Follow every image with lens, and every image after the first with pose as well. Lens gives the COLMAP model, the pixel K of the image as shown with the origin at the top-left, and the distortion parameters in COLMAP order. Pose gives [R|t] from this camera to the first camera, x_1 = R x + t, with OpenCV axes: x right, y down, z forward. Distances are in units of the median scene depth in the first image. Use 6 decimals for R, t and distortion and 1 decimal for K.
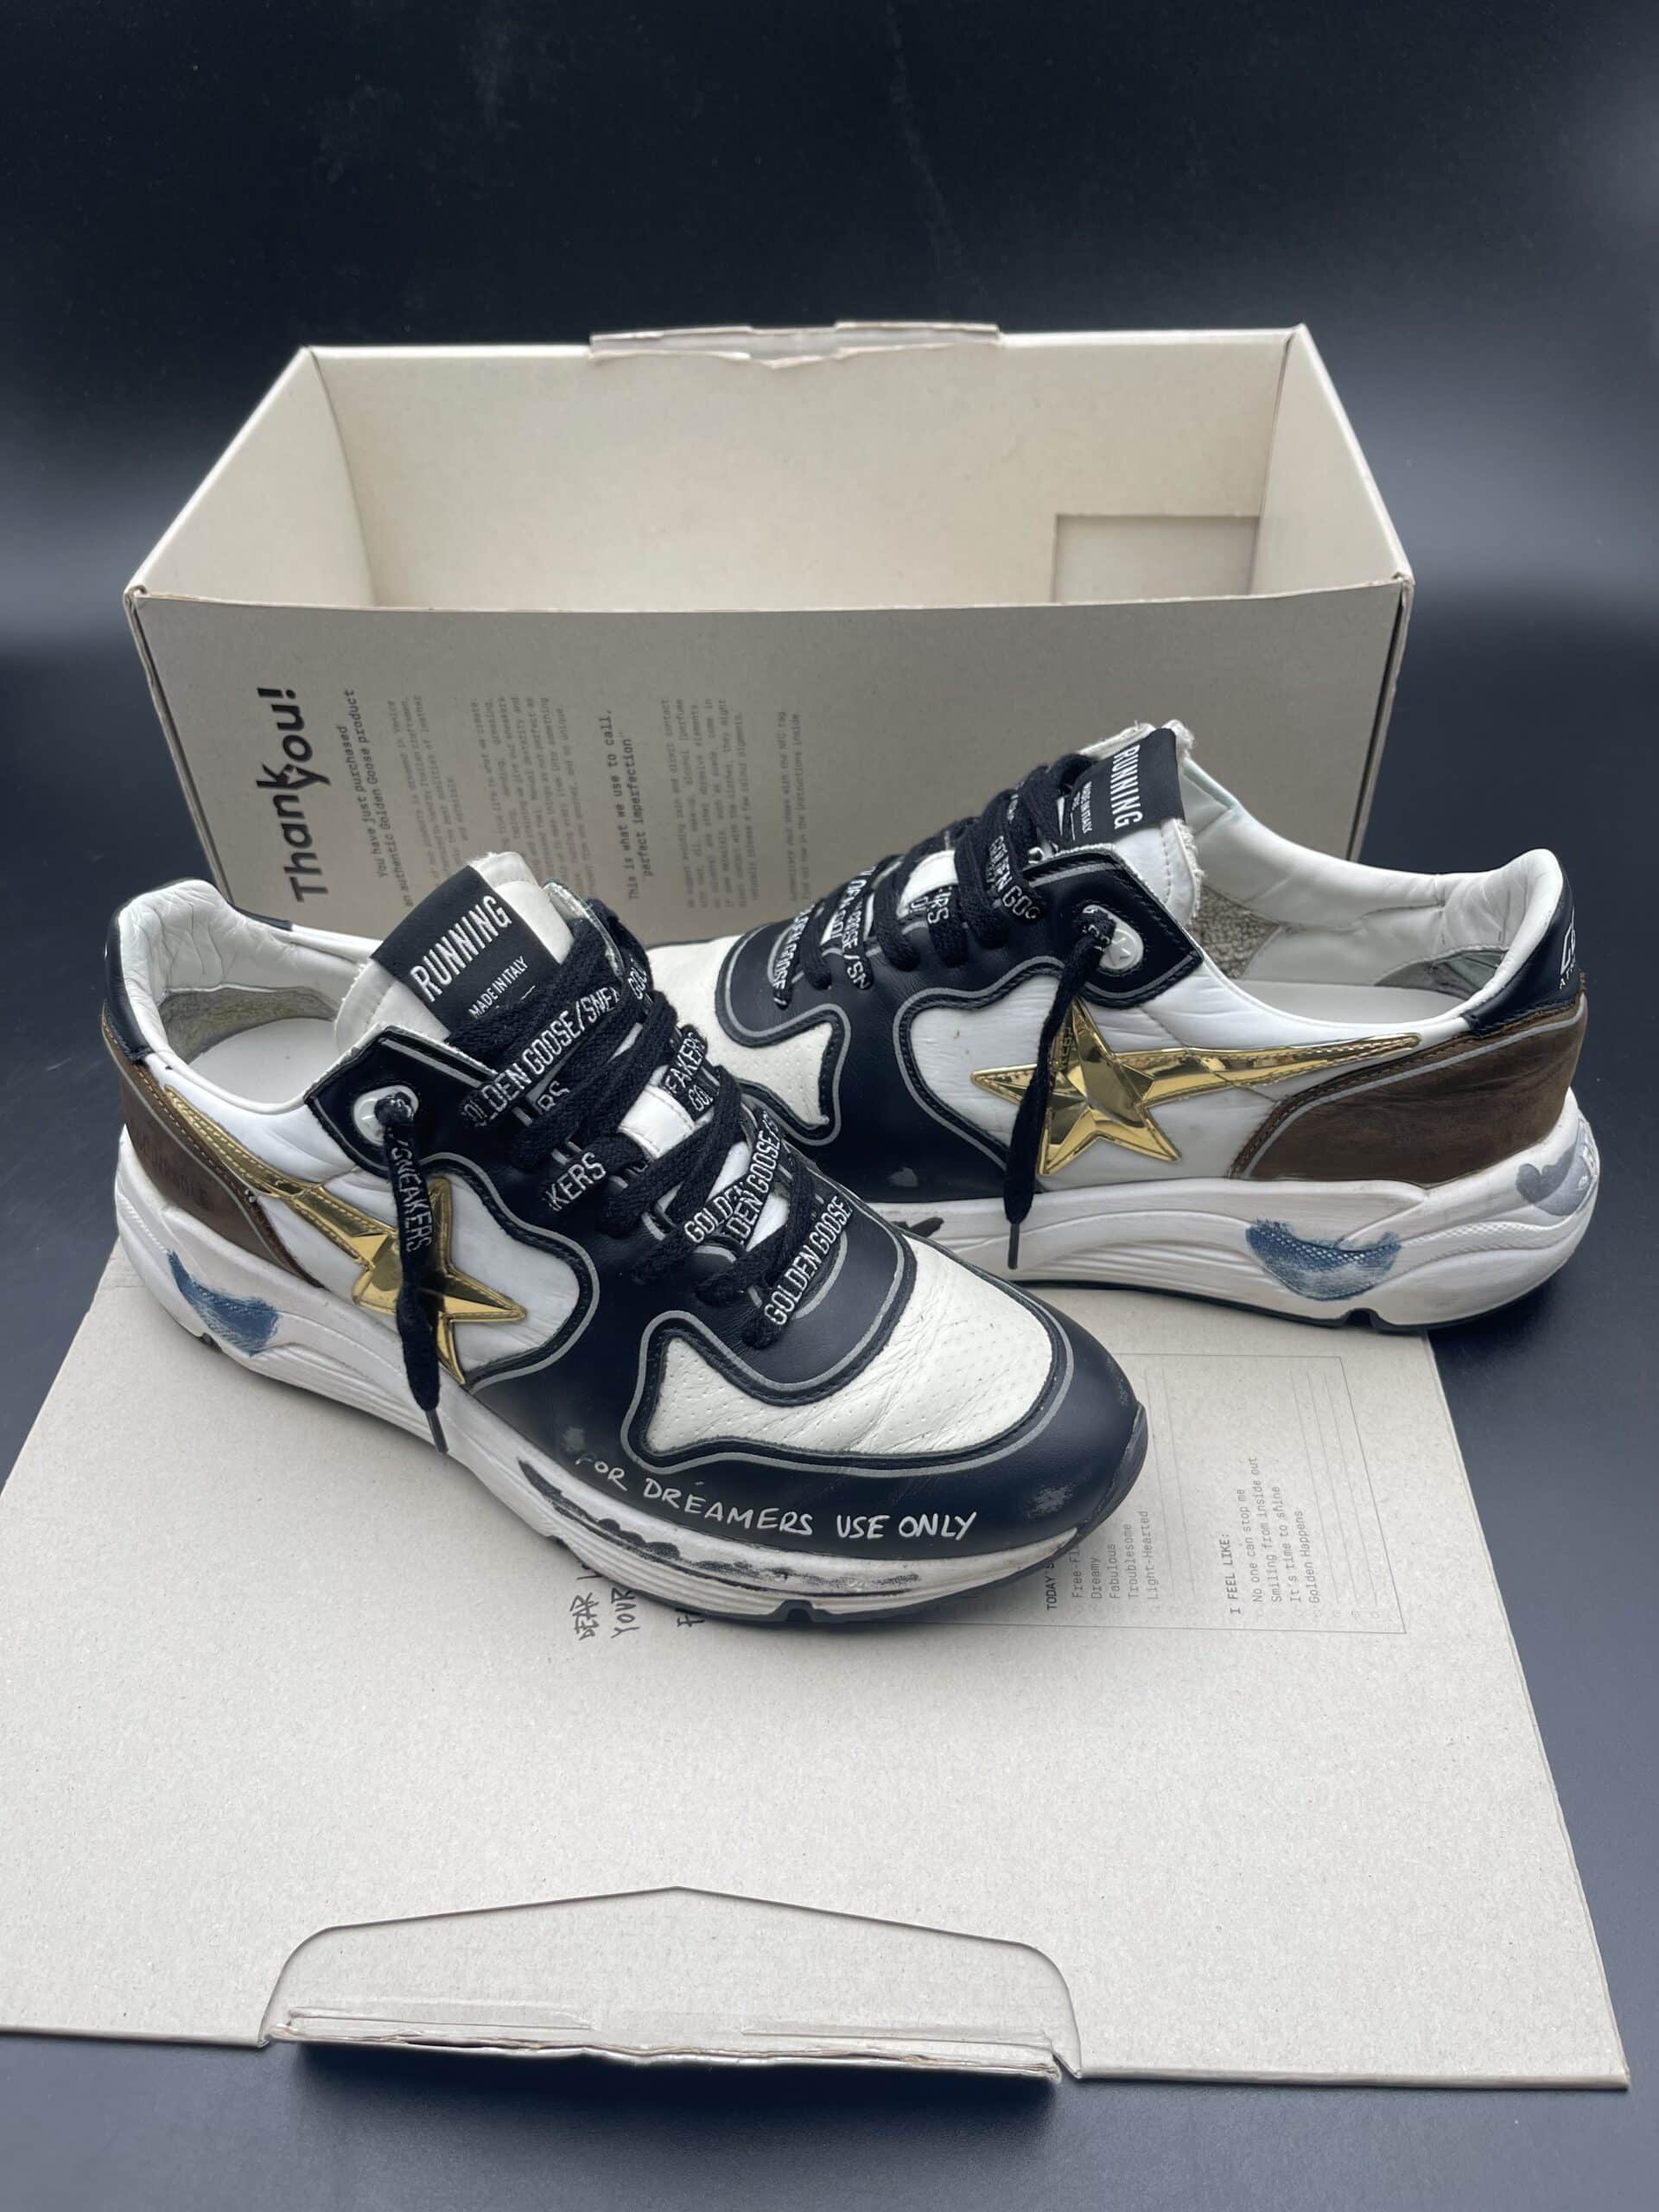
lens RADIAL K [[1801.2, 0, 842.3], [0, 1801.2, 1111.8], [0, 0, 1]] dist [0.038692, -0.093776]
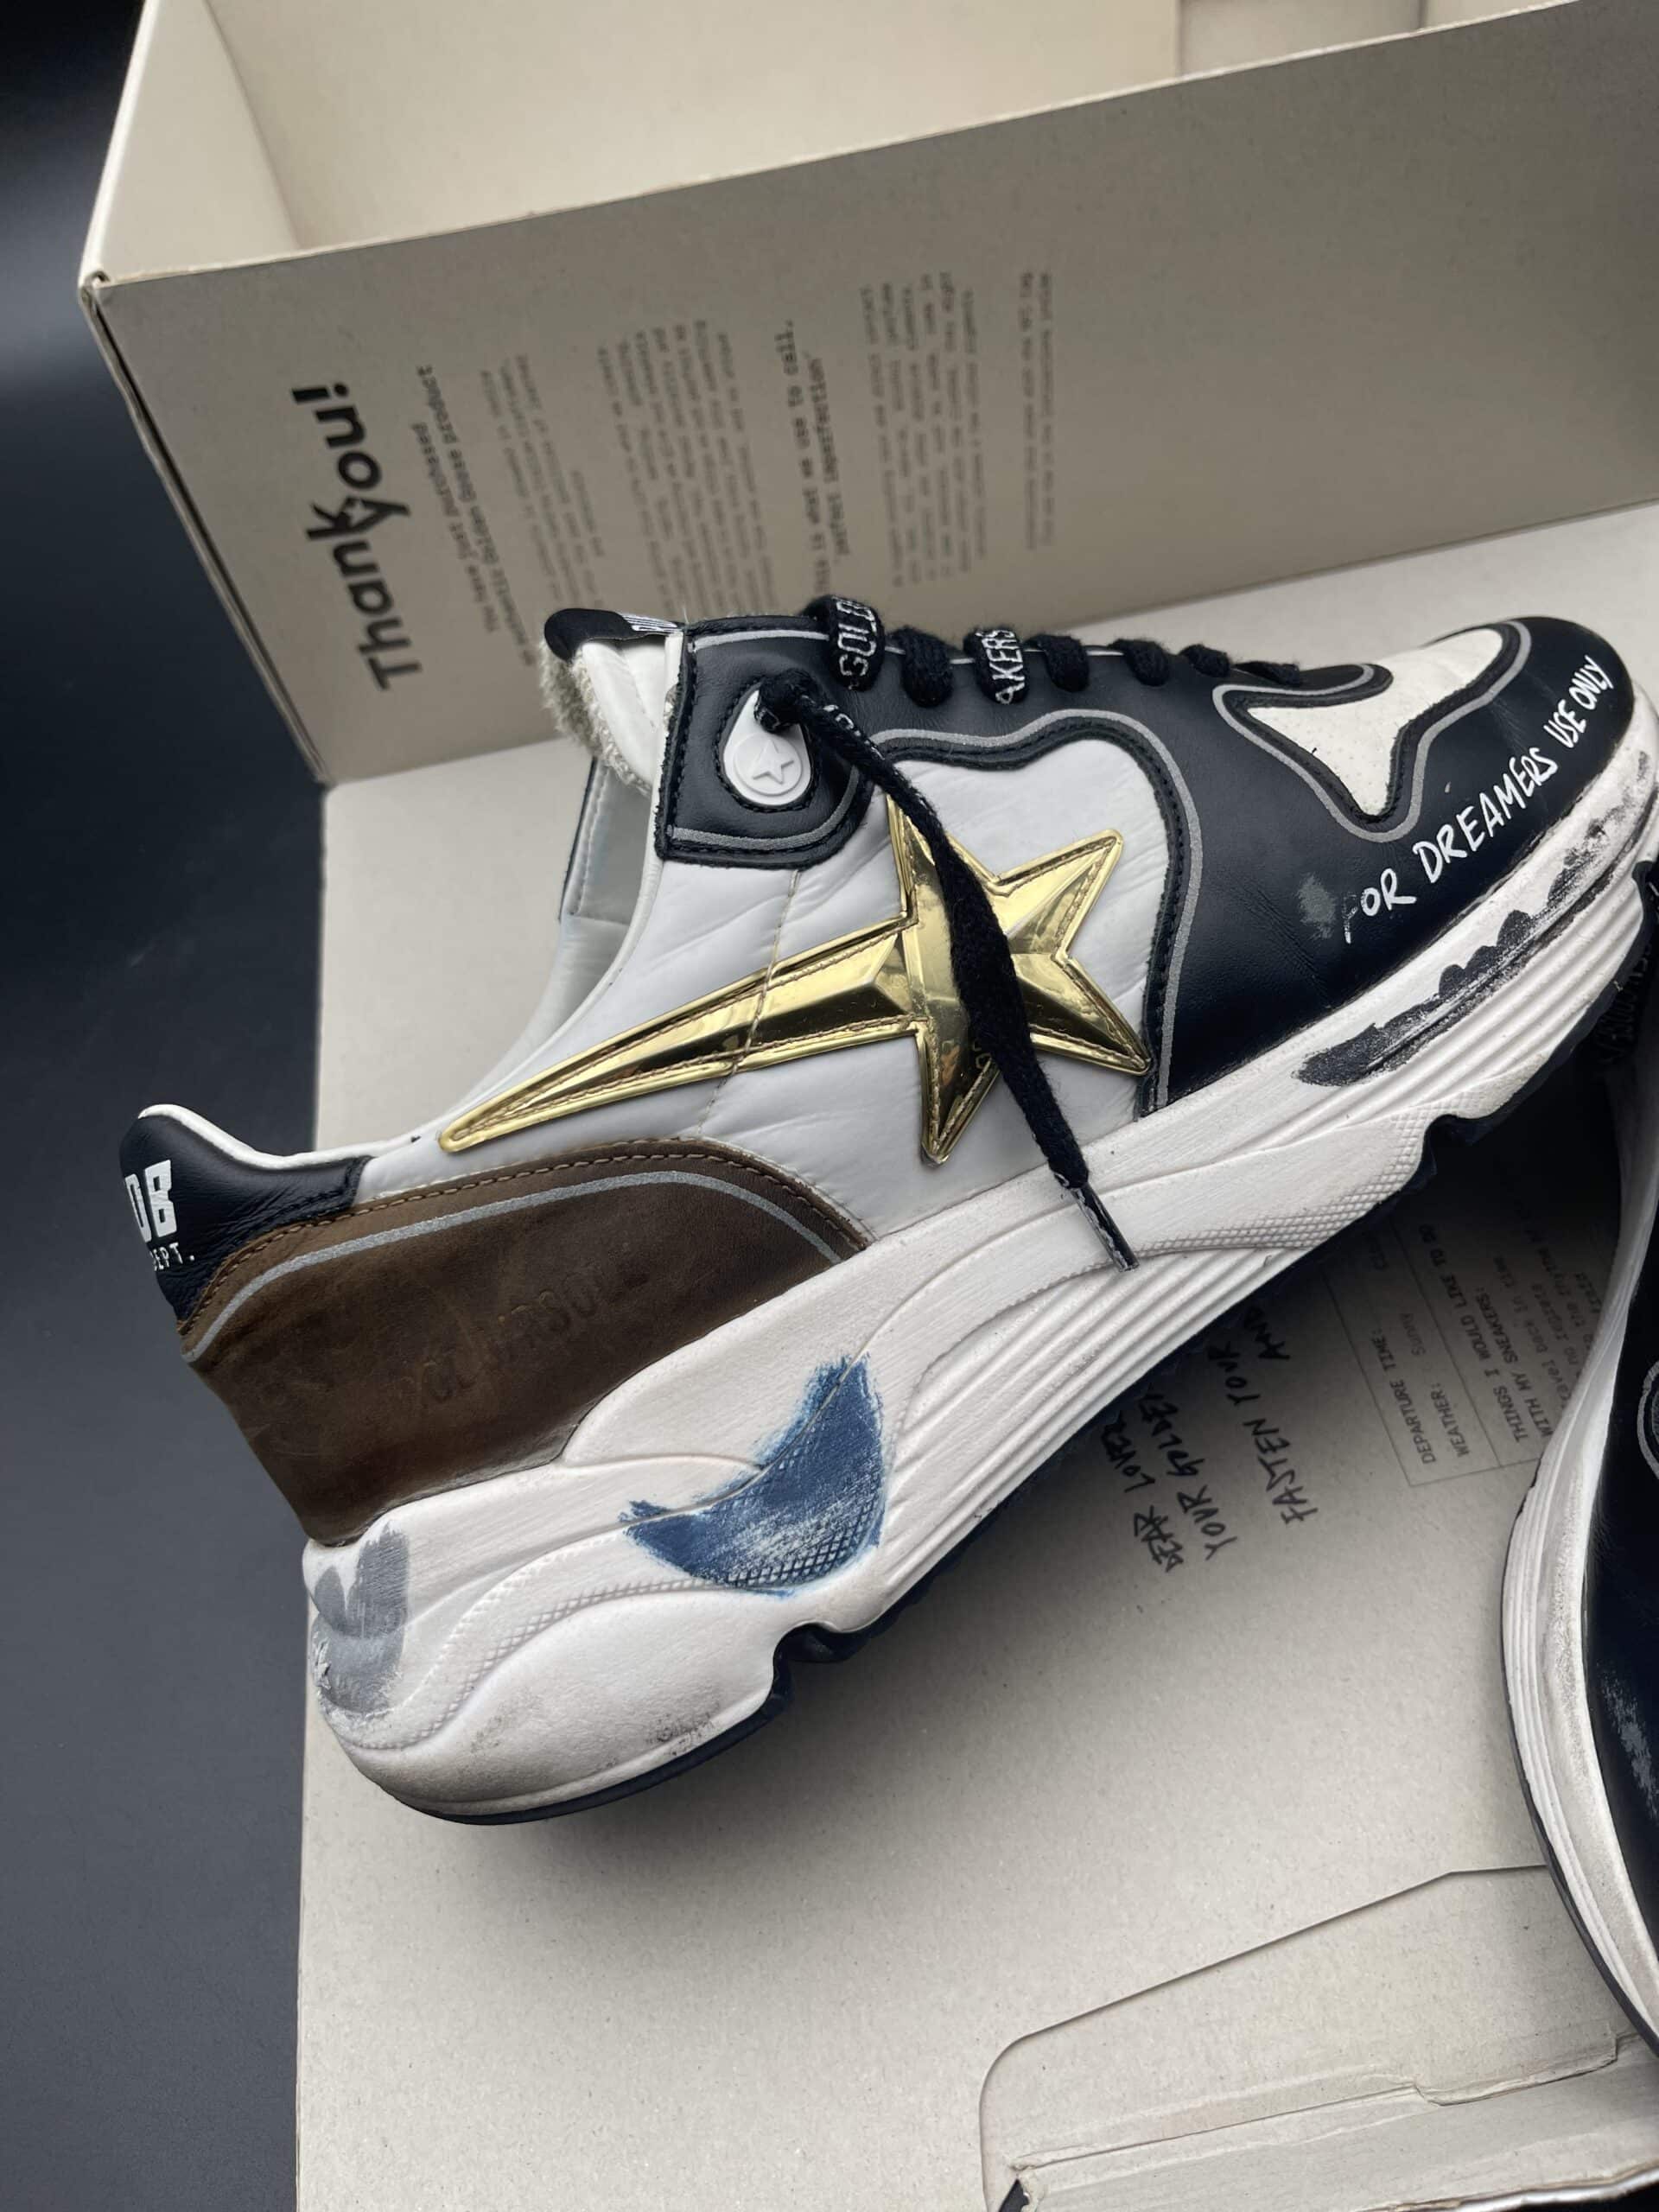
lens RADIAL K [[1801.2, 0, 854.6], [0, 1801.2, 1140.3], [0, 0, 1]] dist [0.038692, -0.093776]
pose [[0.973479, -0.222968, 0.051230, -0.239475], [0.210699, 0.961031, 0.178954, -0.037200], [-0.089135, -0.163414, 0.982523, 0.268902]]
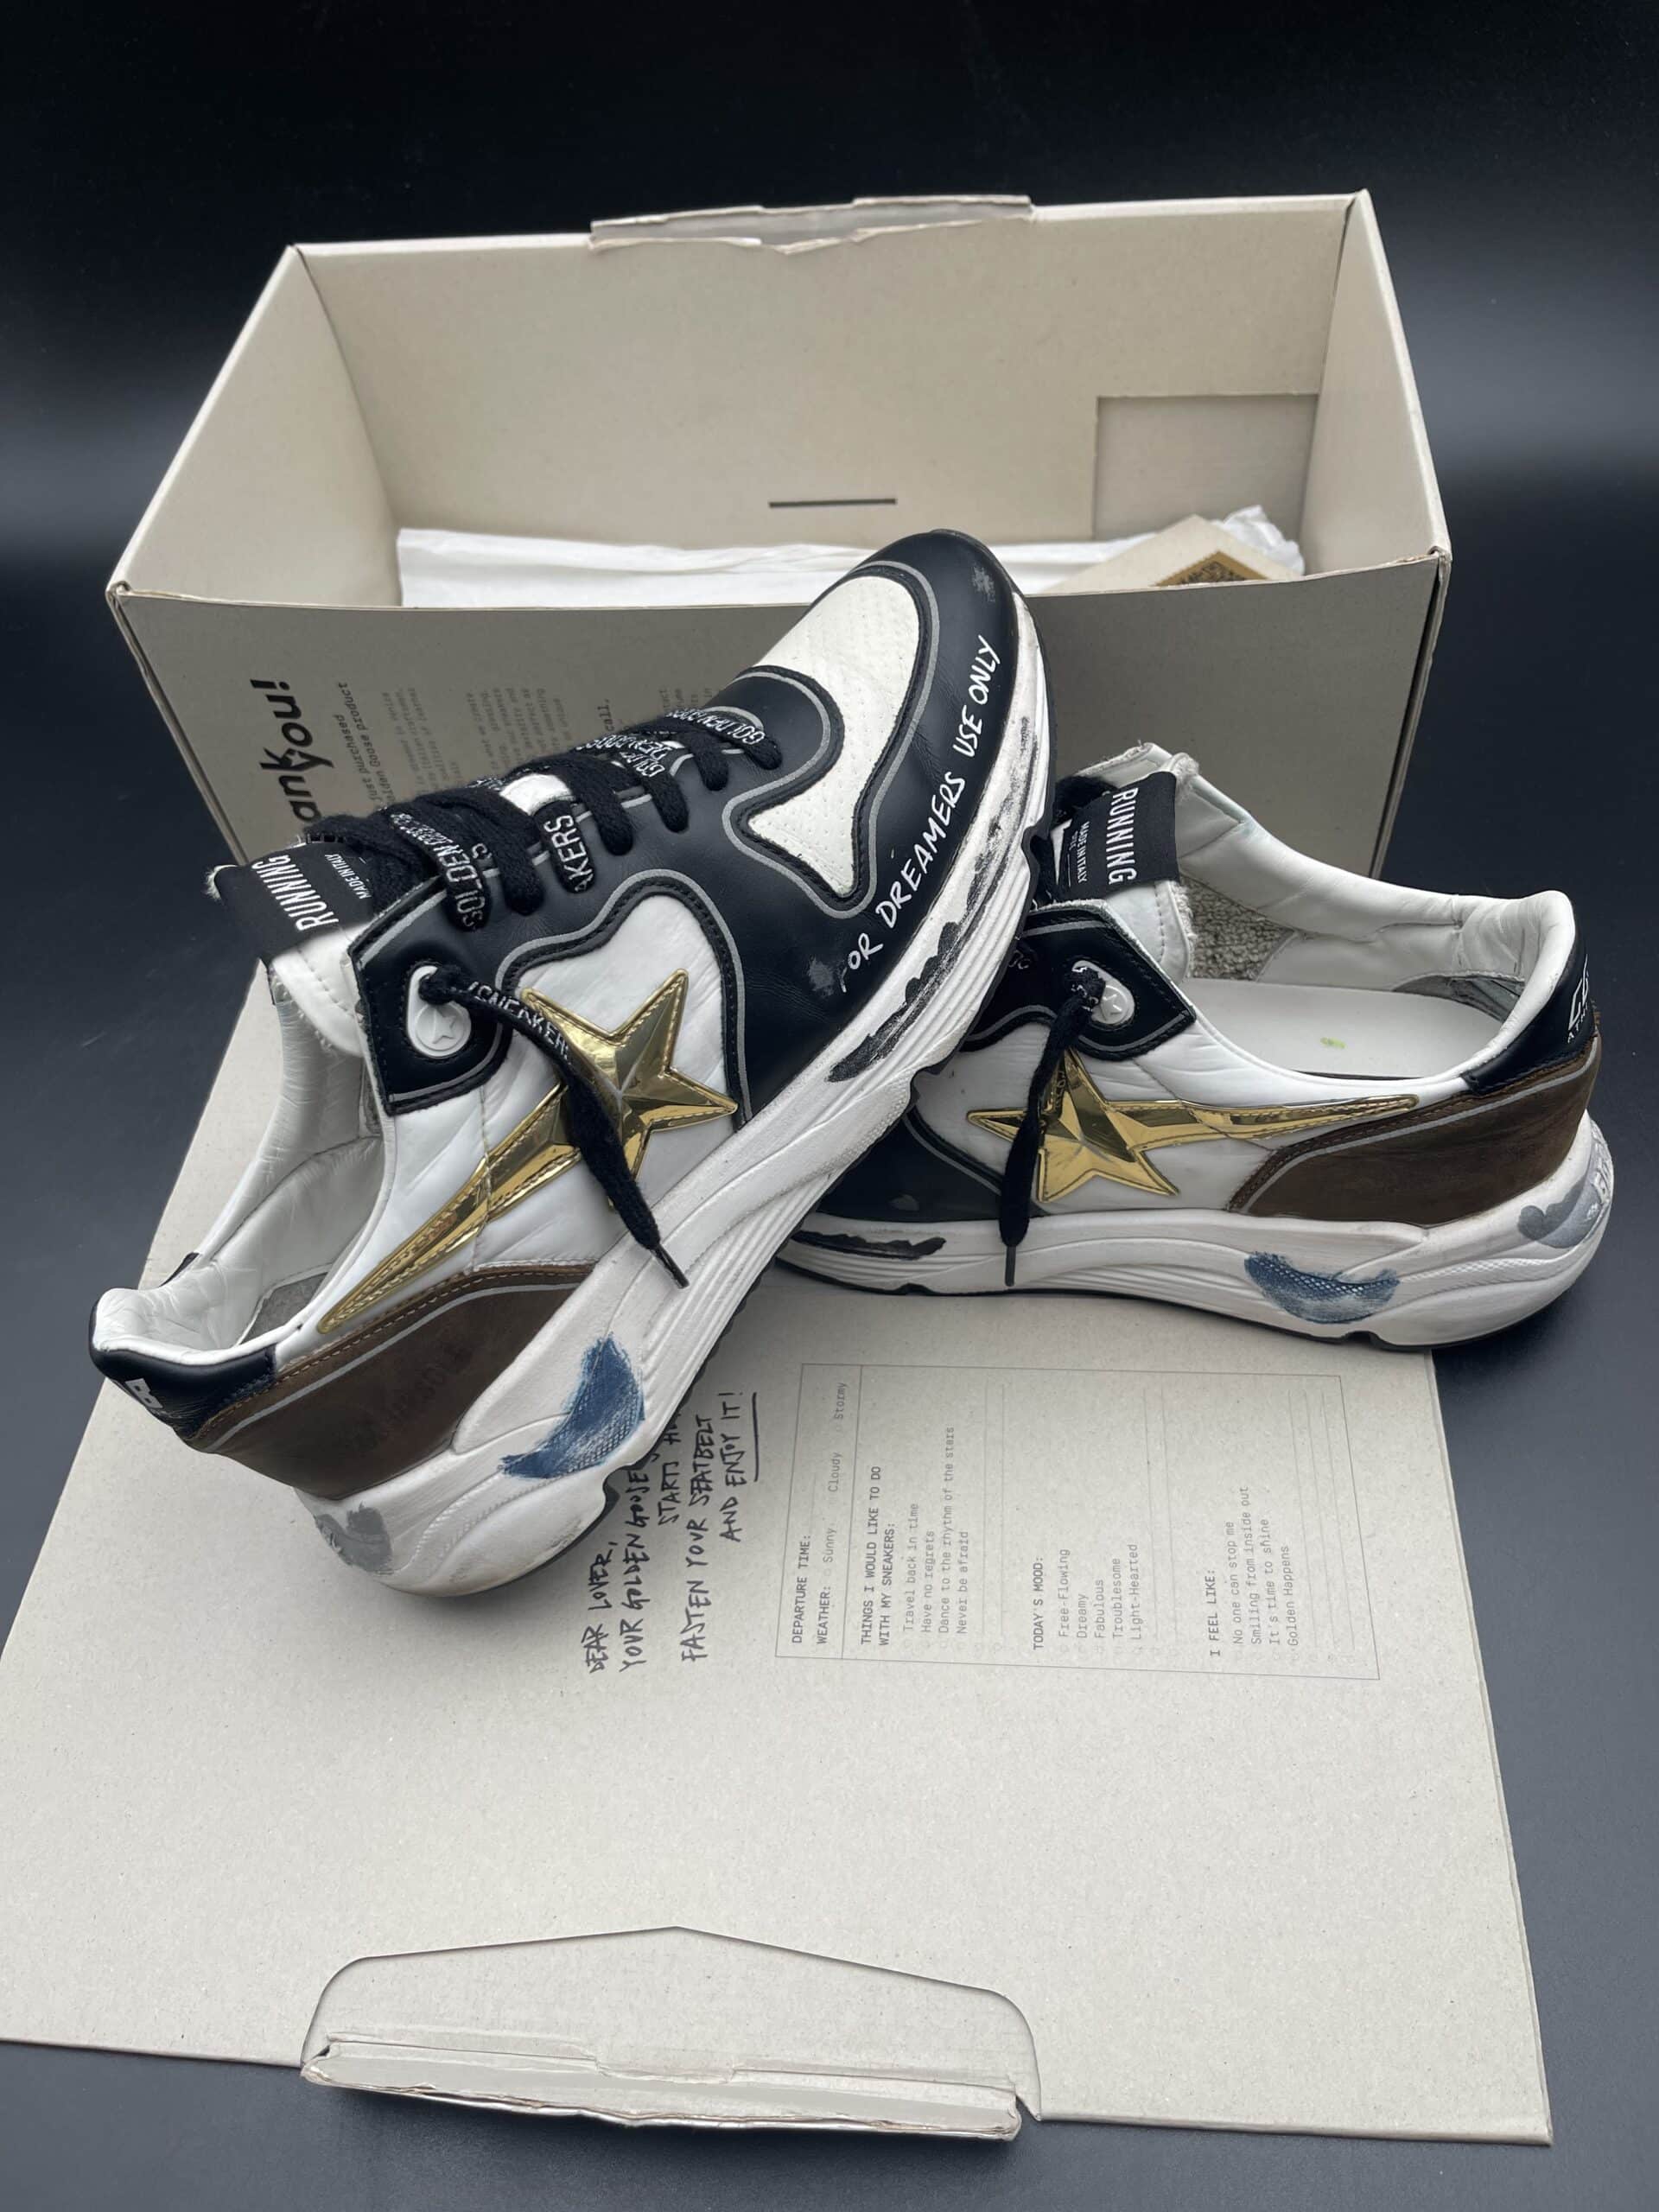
lens RADIAL K [[1801.2, 0, 854.1], [0, 1801.2, 1109.8], [0, 0, 1]] dist [0.038692, -0.093776]
pose [[0.998229, -0.008811, -0.058826, 0.066087], [0.018591, 0.985639, 0.167841, -0.185232], [0.056503, -0.168638, 0.984057, 0.018394]]
